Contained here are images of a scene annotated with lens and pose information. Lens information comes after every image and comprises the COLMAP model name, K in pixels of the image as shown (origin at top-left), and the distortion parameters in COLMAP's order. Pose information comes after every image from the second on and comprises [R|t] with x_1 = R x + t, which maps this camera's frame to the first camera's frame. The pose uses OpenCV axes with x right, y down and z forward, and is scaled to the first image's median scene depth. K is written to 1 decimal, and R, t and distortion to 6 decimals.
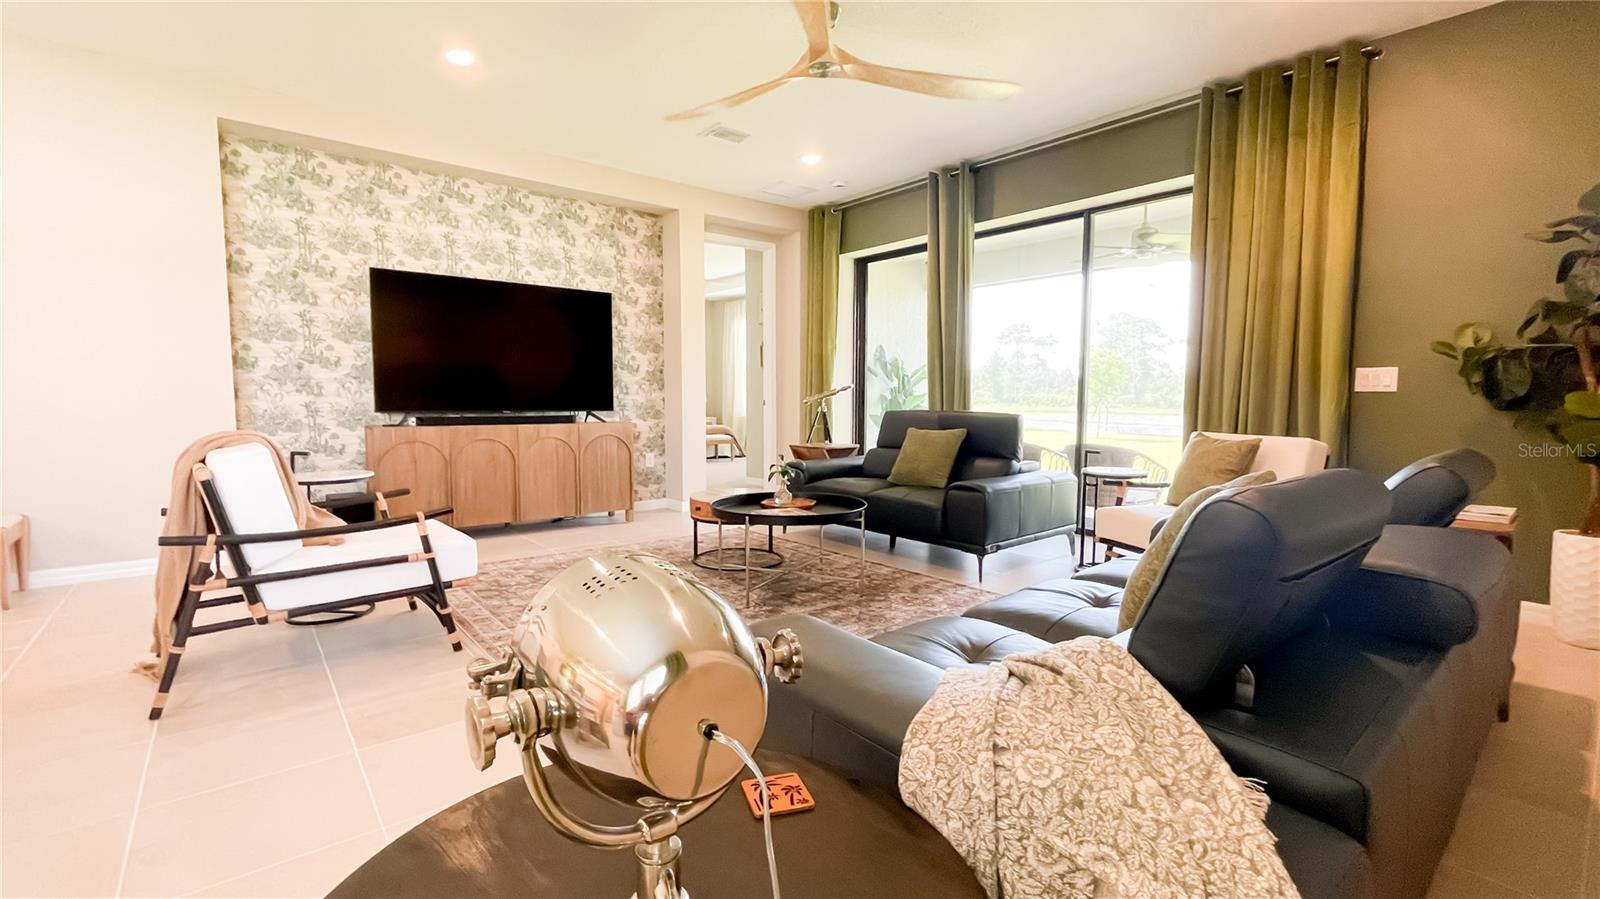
lens RADIAL K [[684.7, 0, 796.7], [0, 684.7, 449.8], [0, 0, 1]] dist [-0.008401, 0.000377]
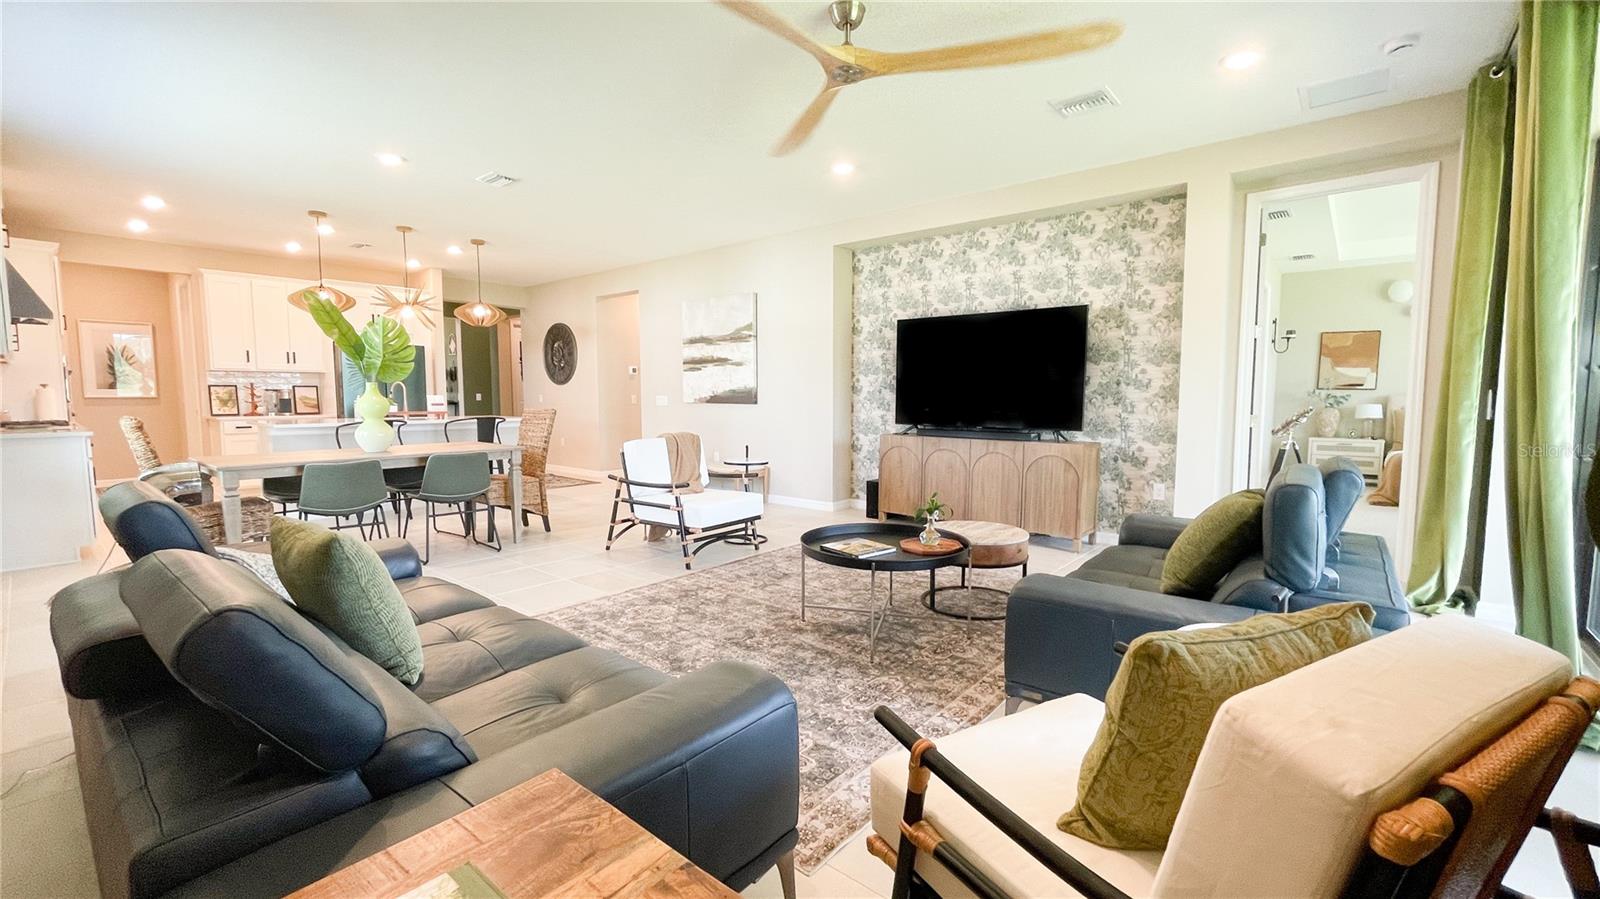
lens RADIAL K [[684.7, 0, 846.3], [0, 684.7, 448.2], [0, 0, 1]] dist [-0.008401, 0.000377]
pose [[0.182153, 0.074389, -0.980452, 0.809567], [-0.077589, 0.995112, 0.061086, -0.090973], [0.980204, 0.064945, 0.187034, 0.705696]]
